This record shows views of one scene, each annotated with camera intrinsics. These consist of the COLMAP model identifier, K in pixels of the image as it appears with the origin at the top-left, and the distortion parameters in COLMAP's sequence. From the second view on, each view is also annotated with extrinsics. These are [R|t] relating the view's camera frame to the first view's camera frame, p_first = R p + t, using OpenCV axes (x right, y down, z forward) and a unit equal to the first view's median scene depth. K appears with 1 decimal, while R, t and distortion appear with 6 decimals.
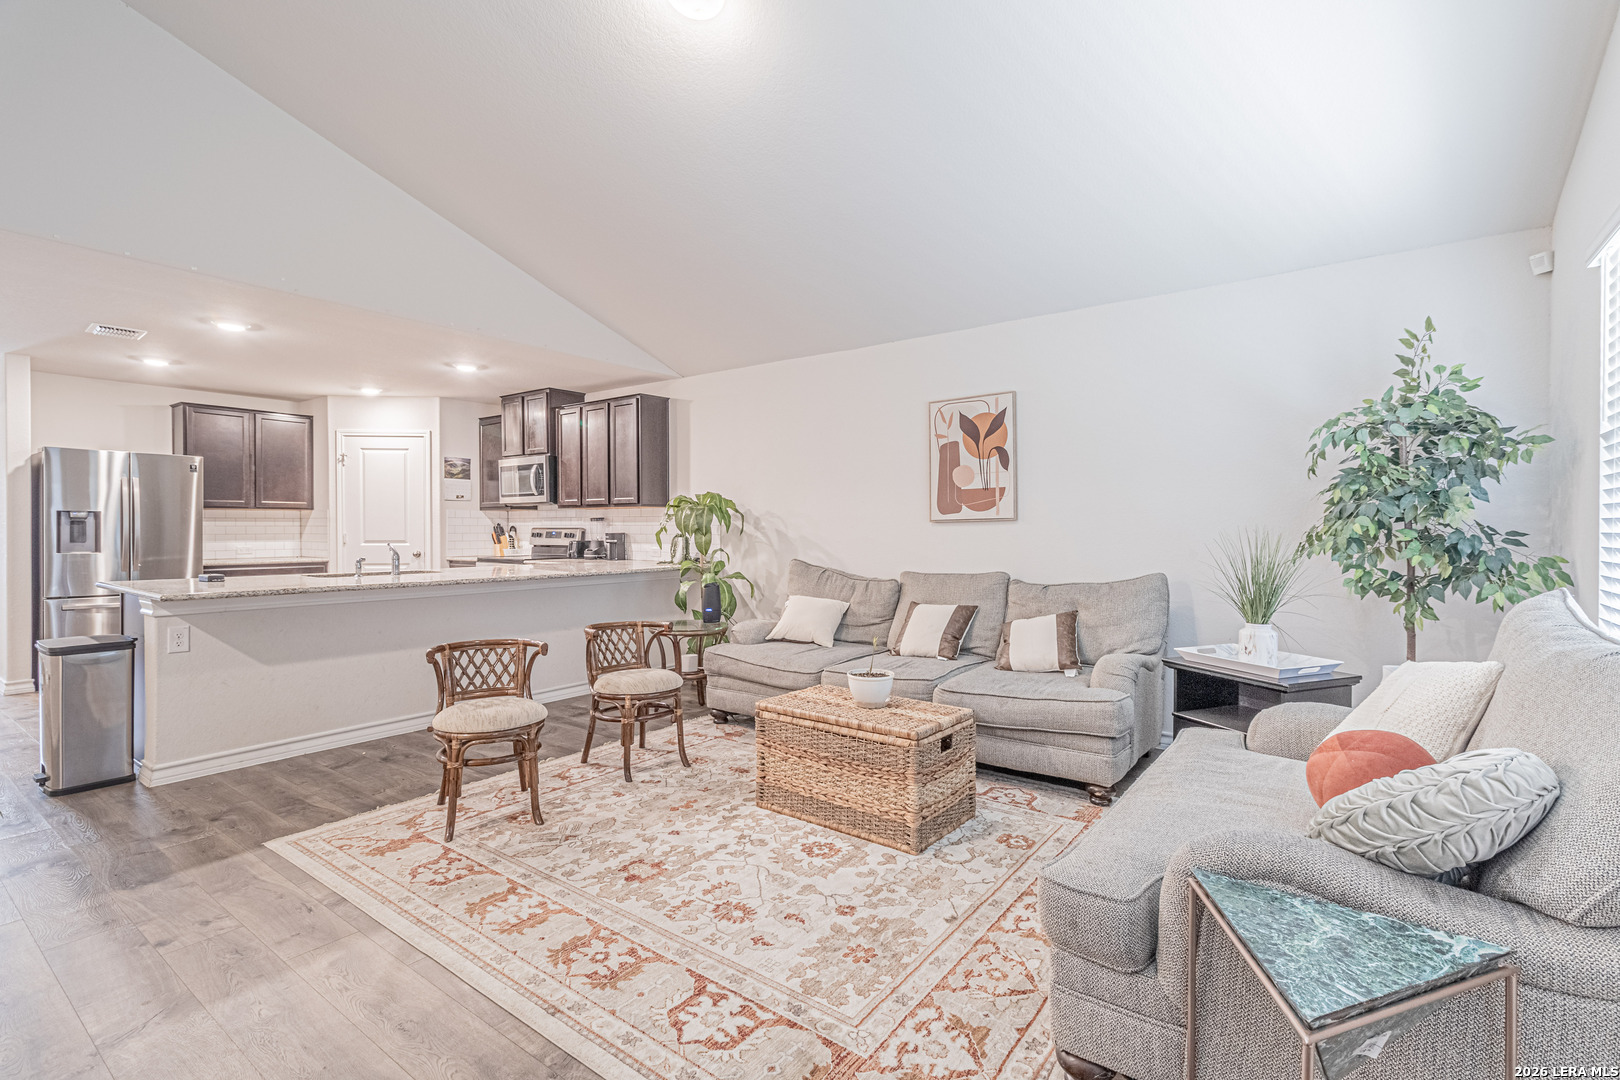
lens RADIAL K [[757.2, 0, 816.0], [0, 757.2, 524.7], [0, 0, 1]] dist [0.003715, 0.000792]
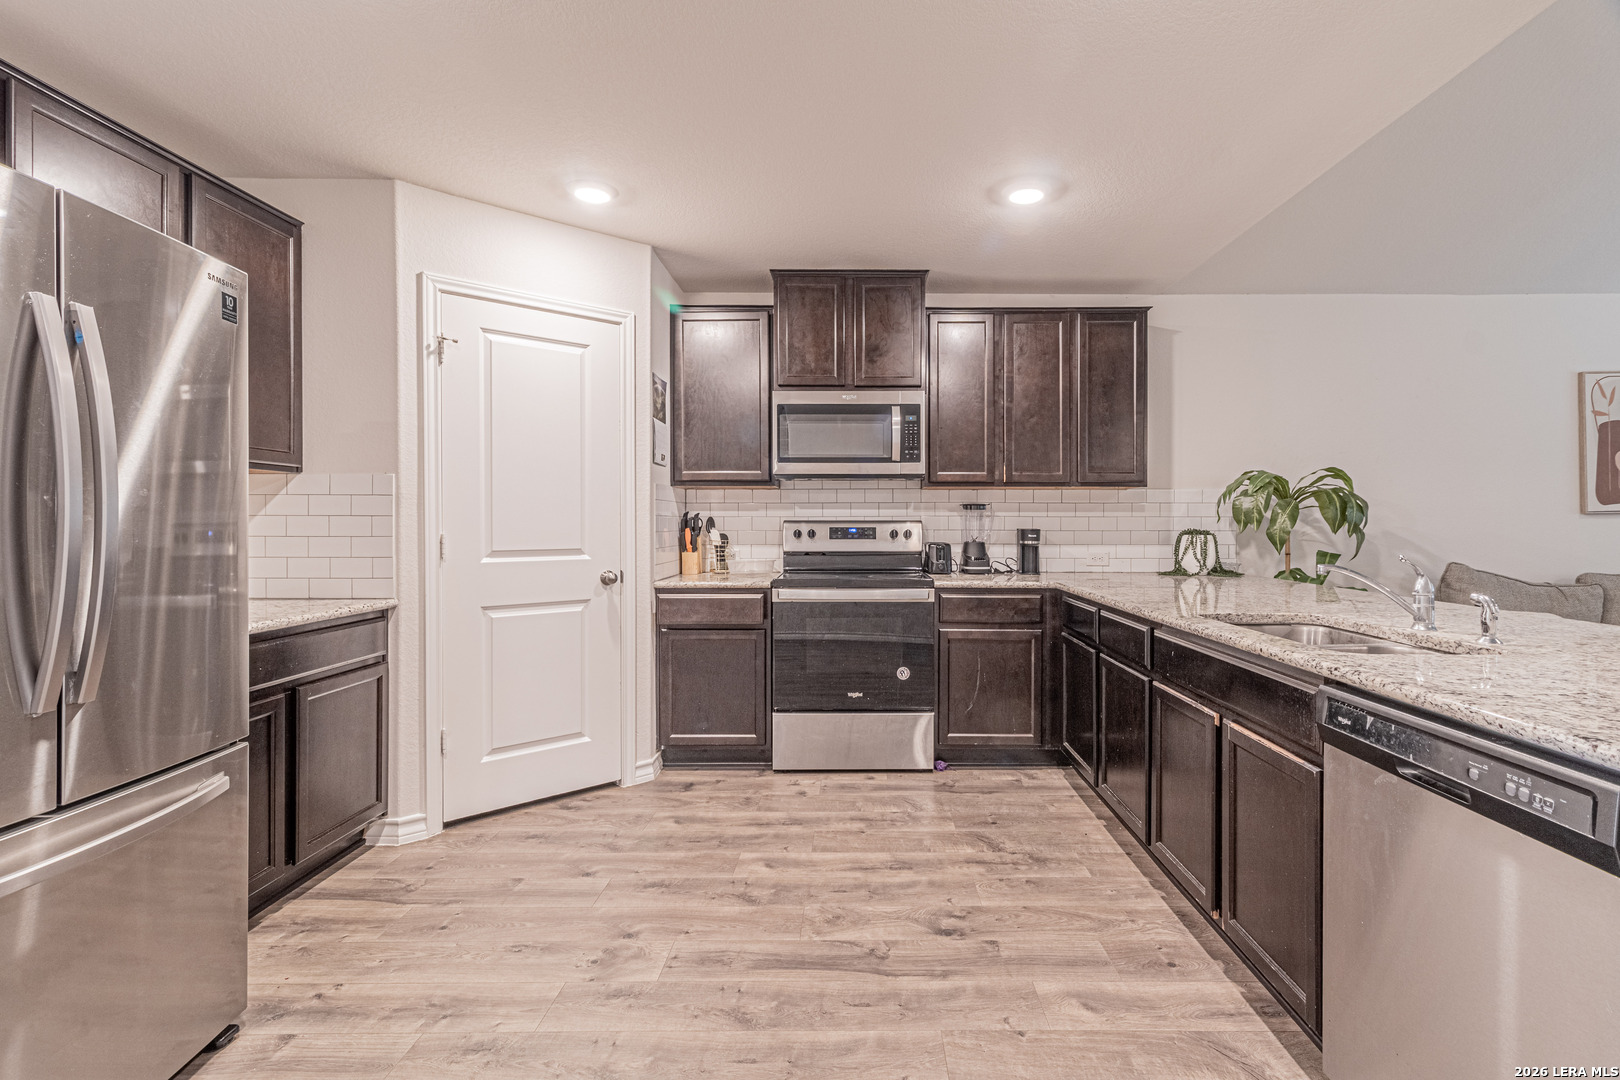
lens RADIAL K [[757.2, 0, 858.7], [0, 757.2, 528.9], [0, 0, 1]] dist [0.003715, 0.000792]
pose [[0.797053, -0.004629, 0.603891, -1.065796], [-0.002017, 0.999945, 0.010327, 0.006115], [-0.603906, -0.009449, 0.797000, 0.847937]]
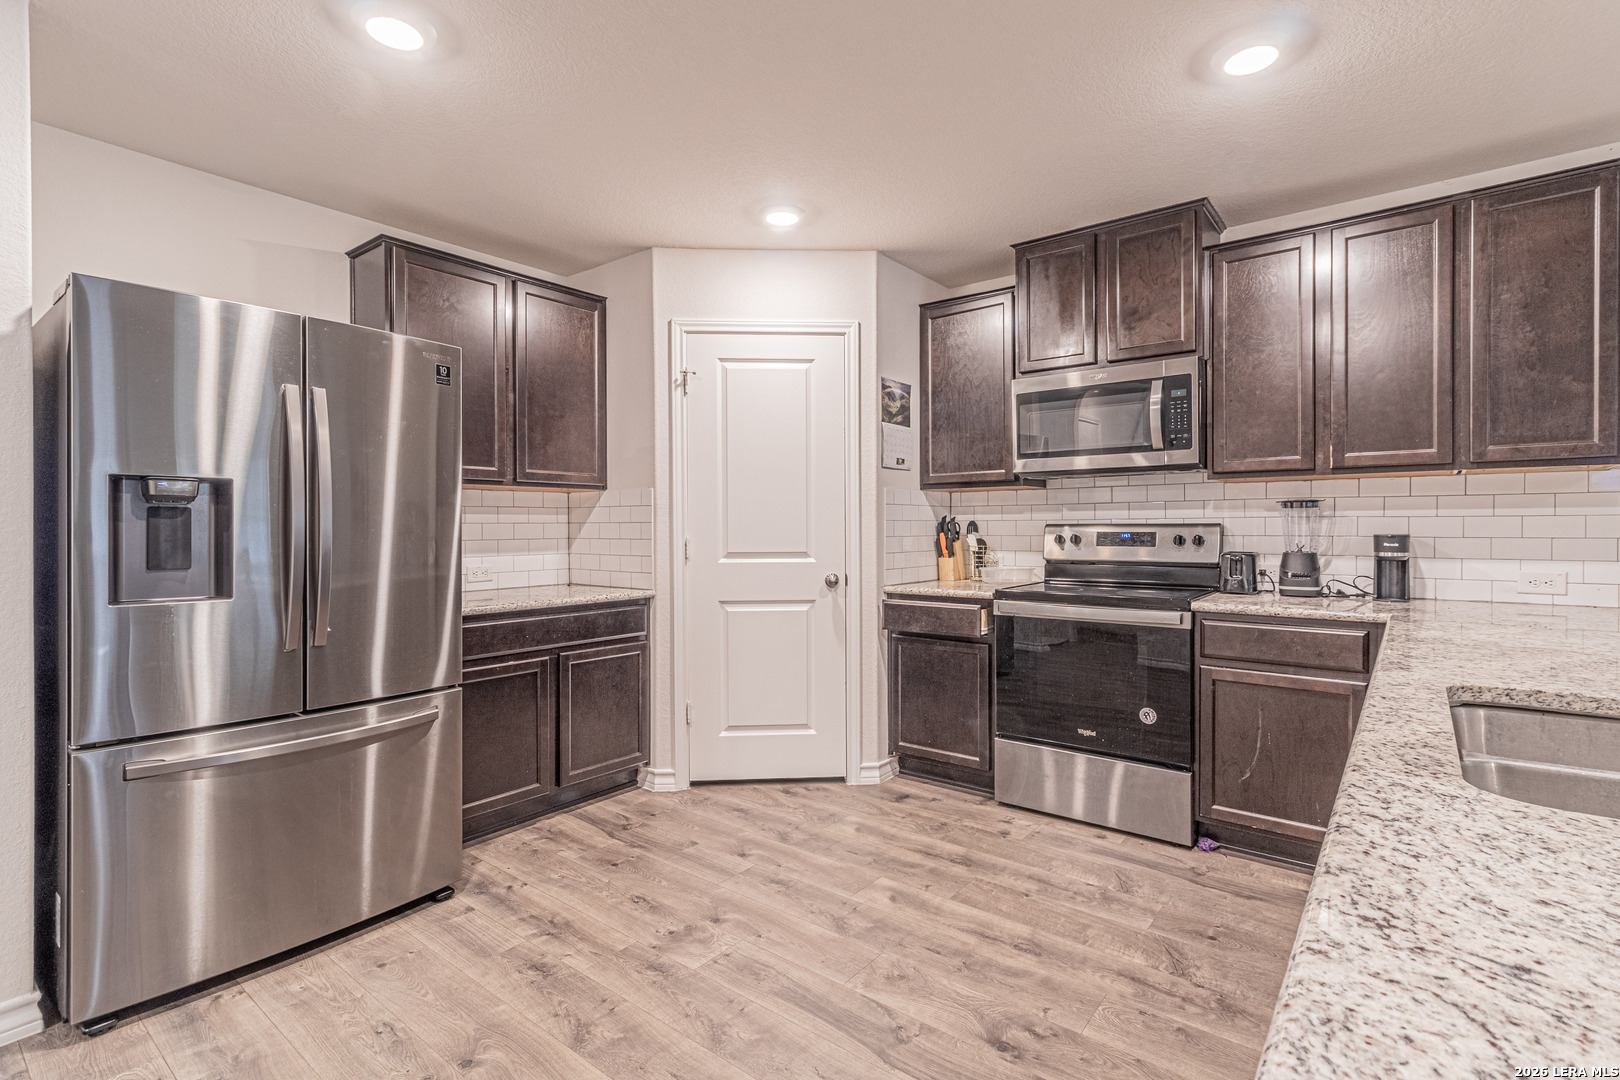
lens RADIAL K [[757.2, 0, 804.0], [0, 757.2, 534.0], [0, 0, 1]] dist [0.003715, 0.000792]
pose [[0.999733, -0.002868, -0.022934, -0.832848], [0.003150, 0.999920, 0.012266, 0.005451], [0.022897, -0.012335, 0.999662, 0.817224]]
